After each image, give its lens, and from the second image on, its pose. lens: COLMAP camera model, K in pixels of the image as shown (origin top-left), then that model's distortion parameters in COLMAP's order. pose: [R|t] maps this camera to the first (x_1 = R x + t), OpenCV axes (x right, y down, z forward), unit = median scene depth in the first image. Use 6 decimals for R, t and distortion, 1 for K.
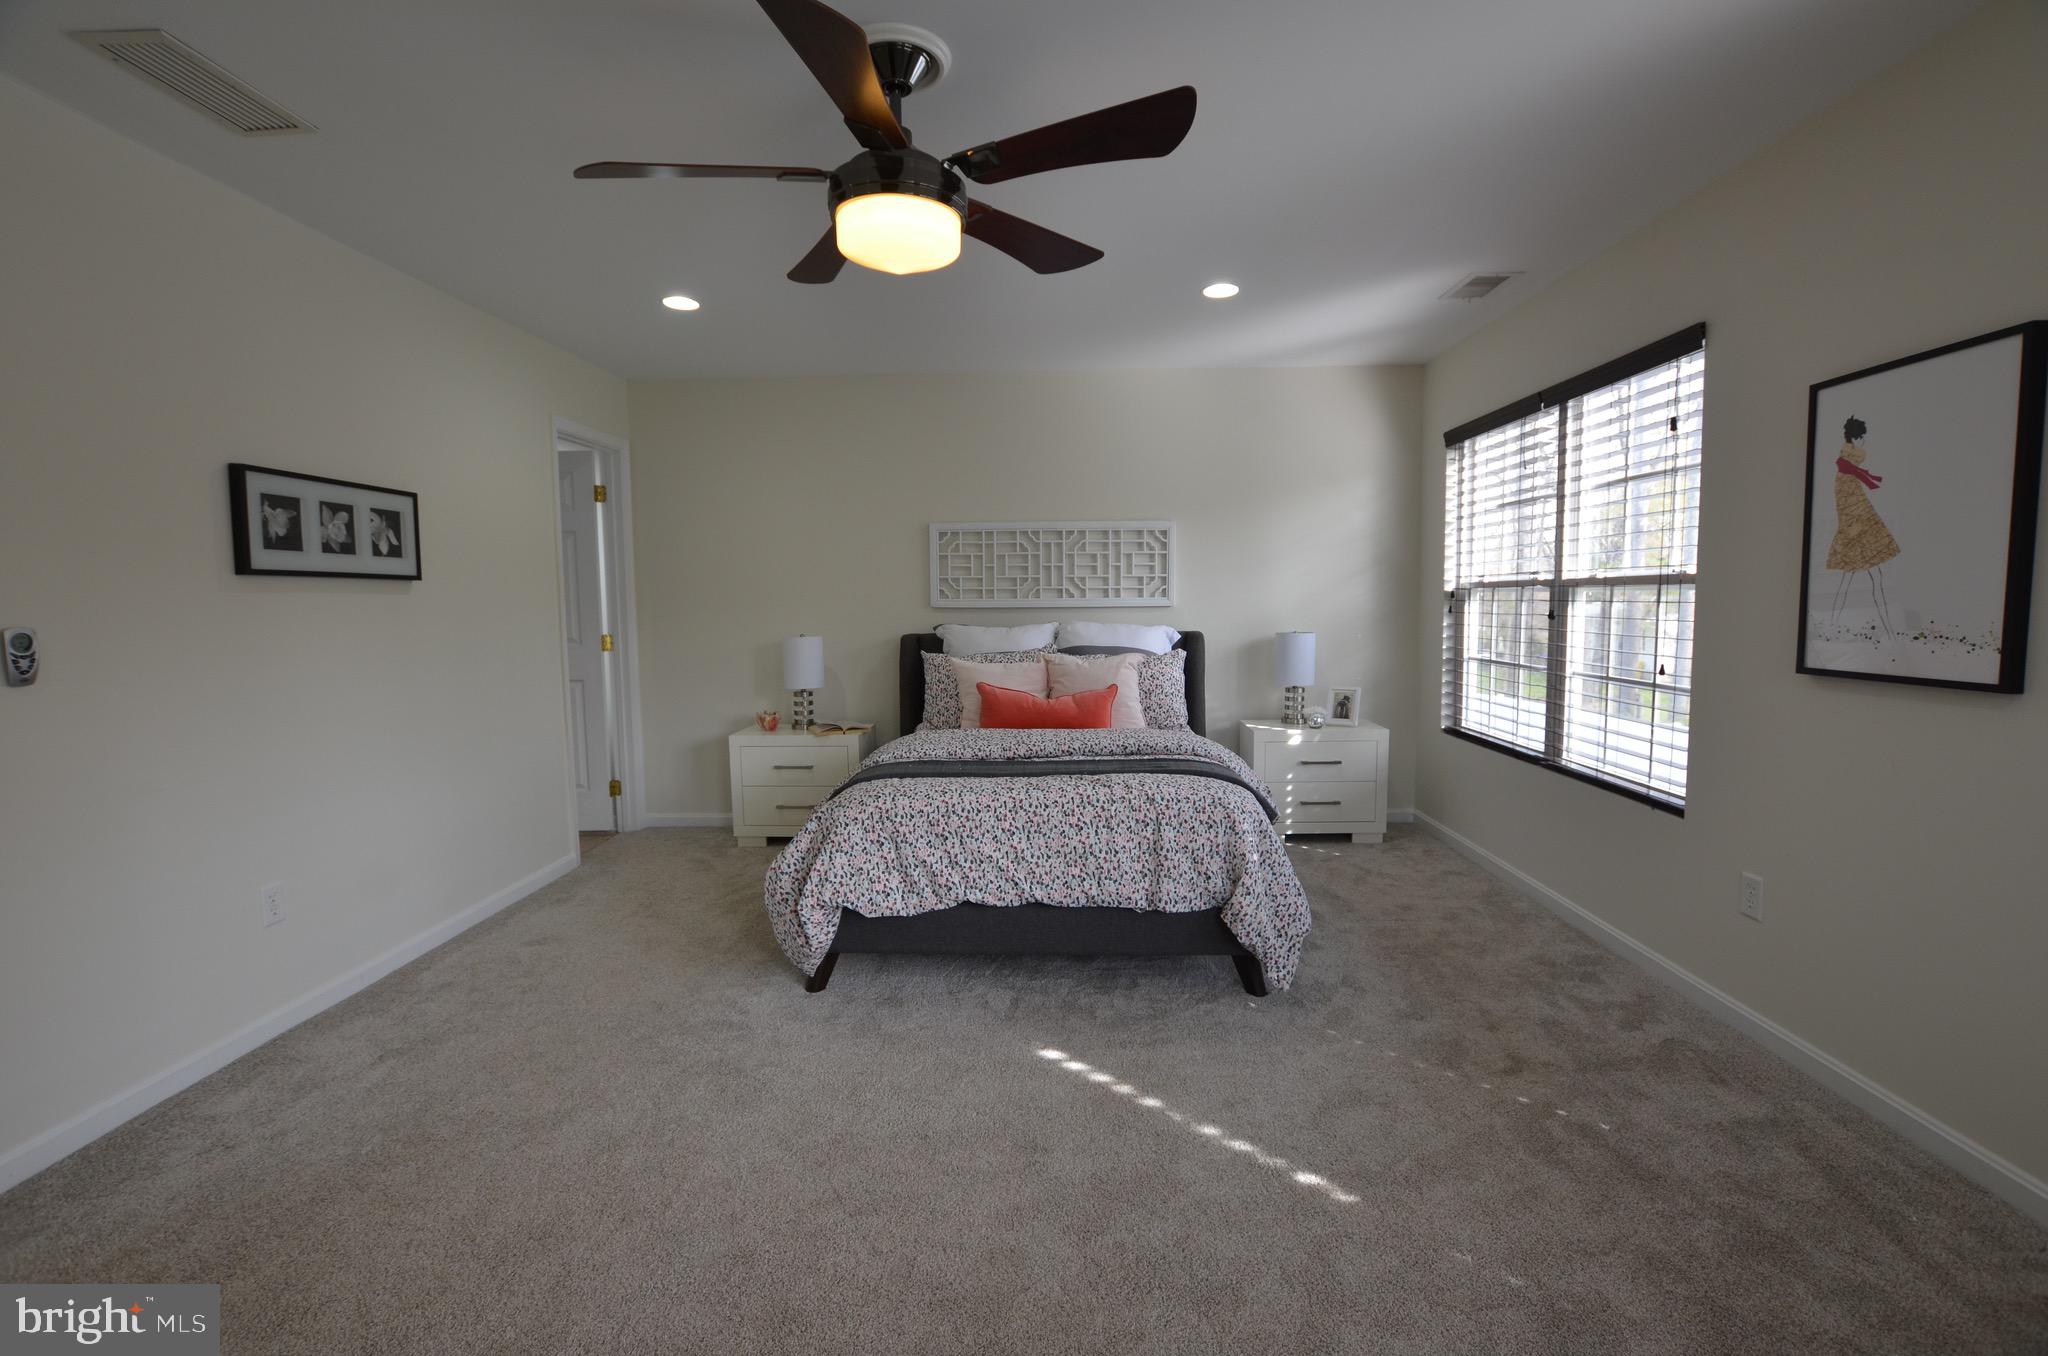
lens RADIAL K [[904.0, 0, 1026.5], [0, 904.0, 683.0], [0, 0, 1]] dist [-0.032804, 0.005299]
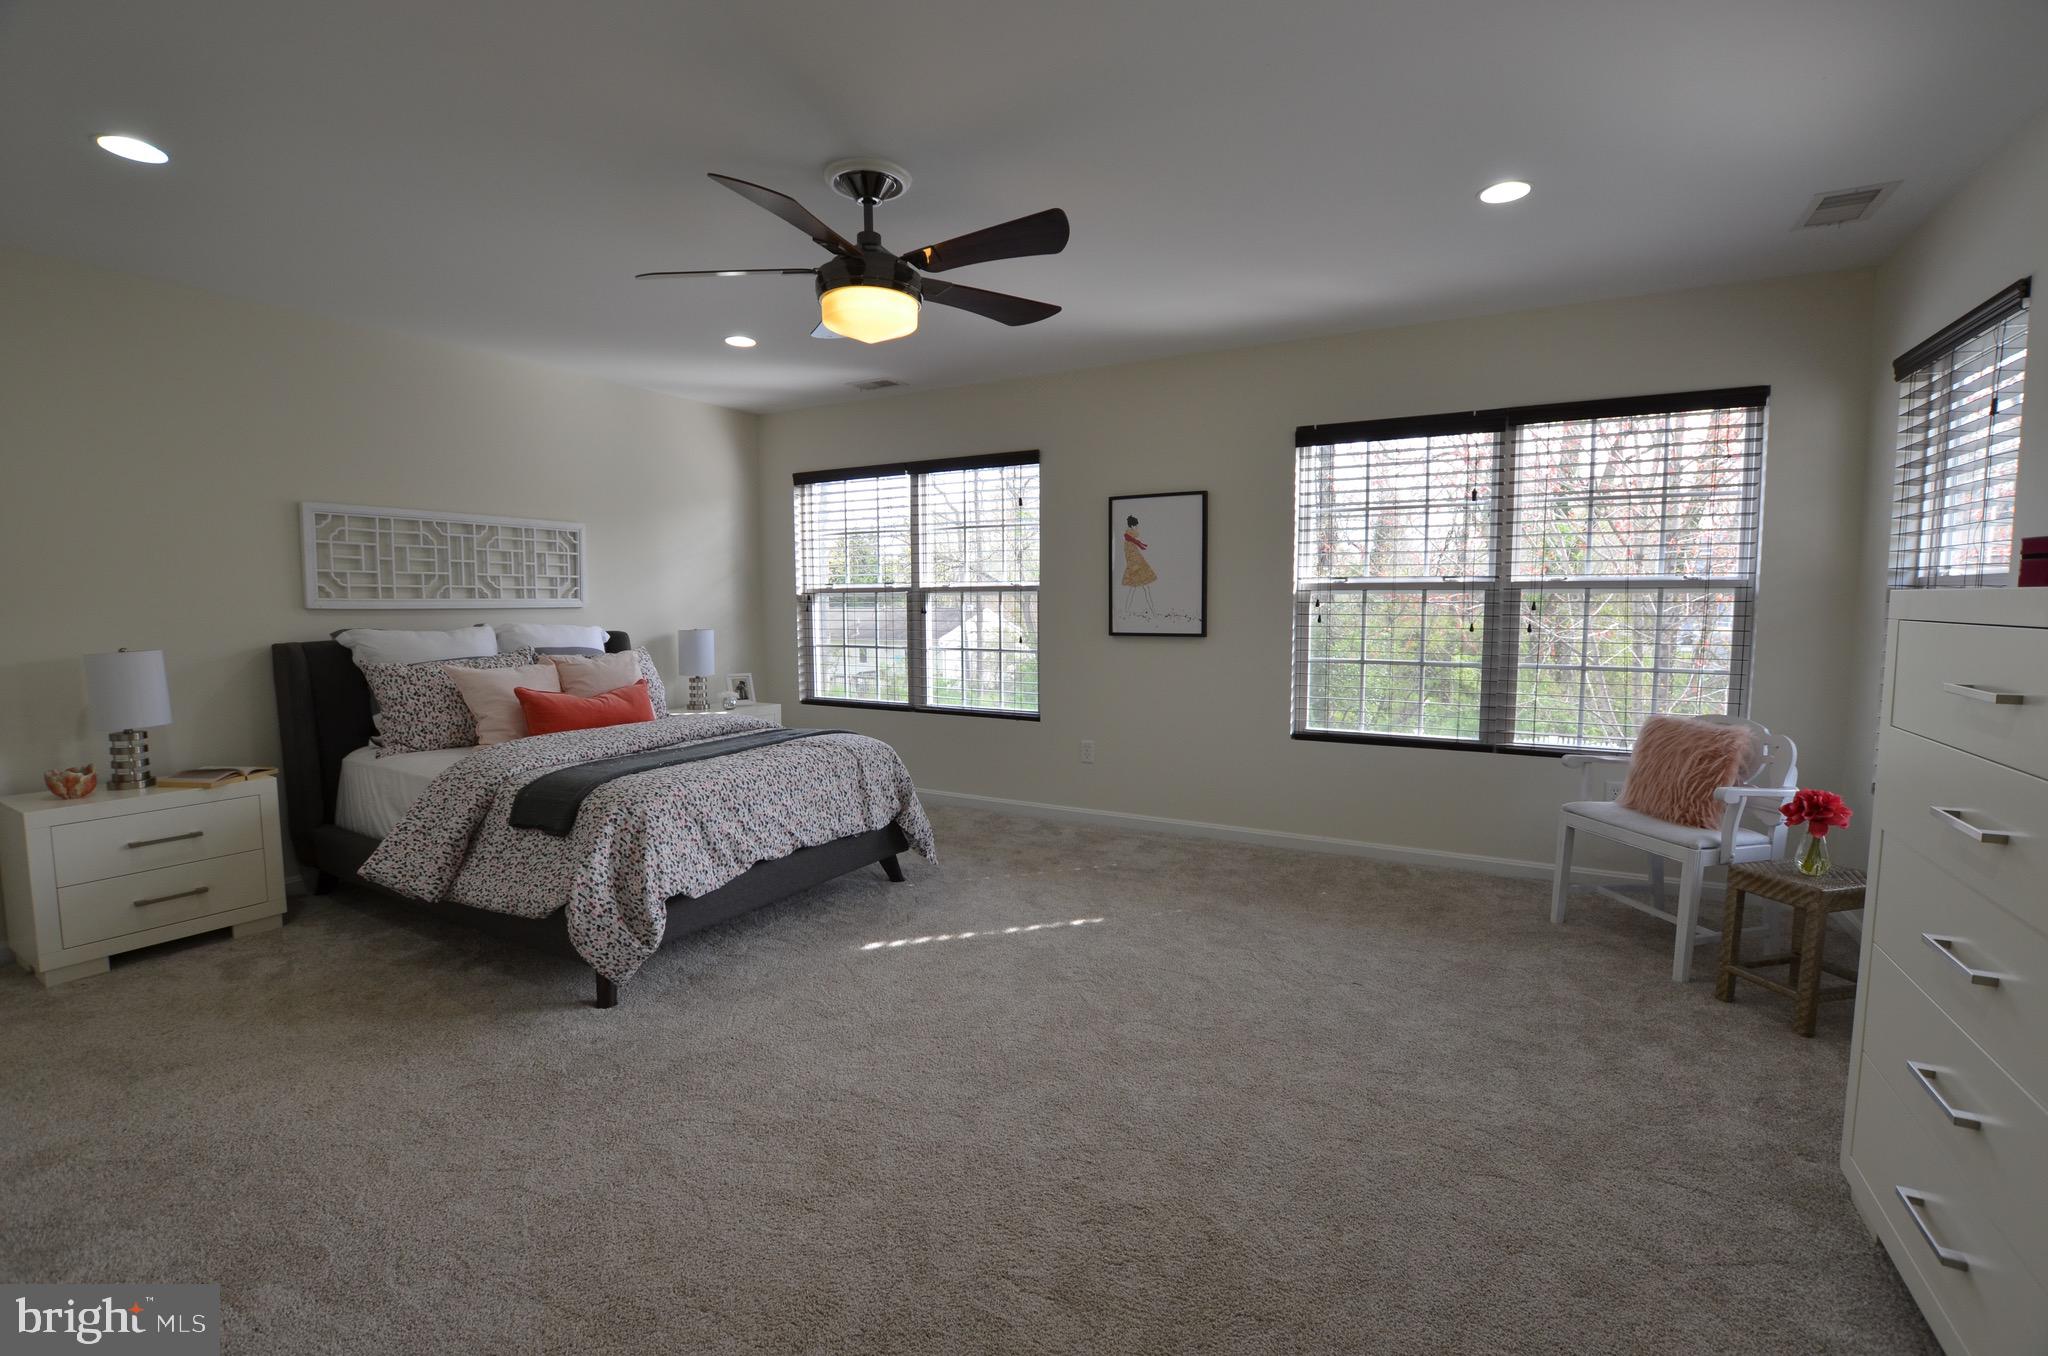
lens RADIAL K [[904.0, 0, 1039.1], [0, 904.0, 684.2], [0, 0, 1]] dist [-0.032804, 0.005299]
pose [[0.453094, -0.072932, 0.888474, -0.873988], [0.080316, 0.995934, 0.040795, 0.002067], [-0.887837, 0.052875, 0.457110, 0.150789]]
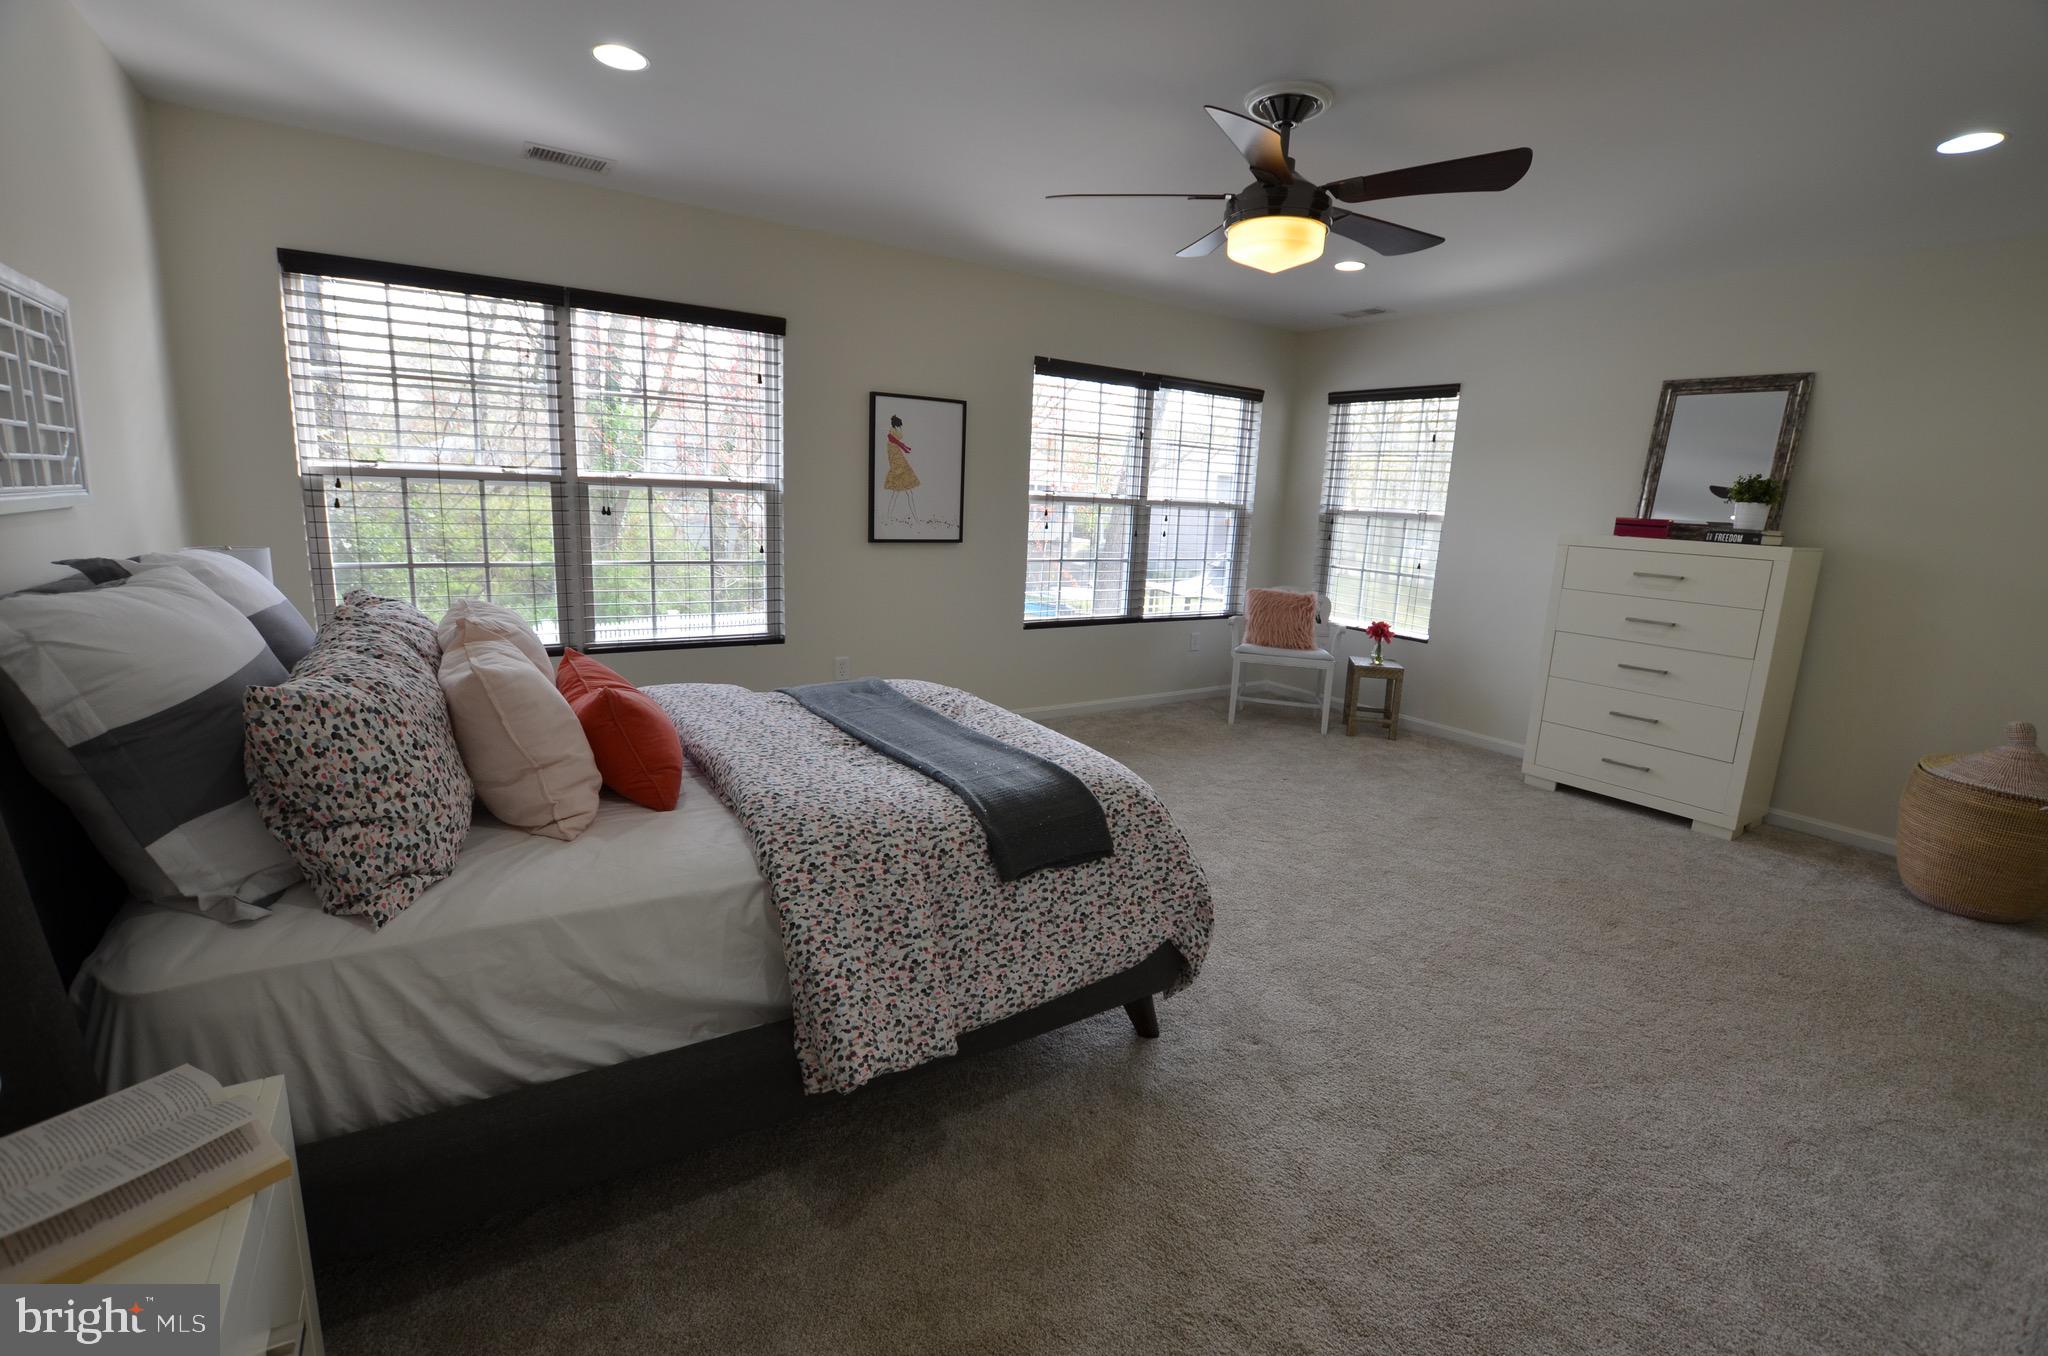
lens RADIAL K [[904.0, 0, 1017.0], [0, 904.0, 663.8], [0, 0, 1]] dist [-0.032804, 0.005299]
pose [[-0.600970, -0.145700, 0.785879, -0.721972], [0.048672, 0.974749, 0.217935, -0.134561], [-0.797788, 0.169223, -0.578704, 1.550836]]
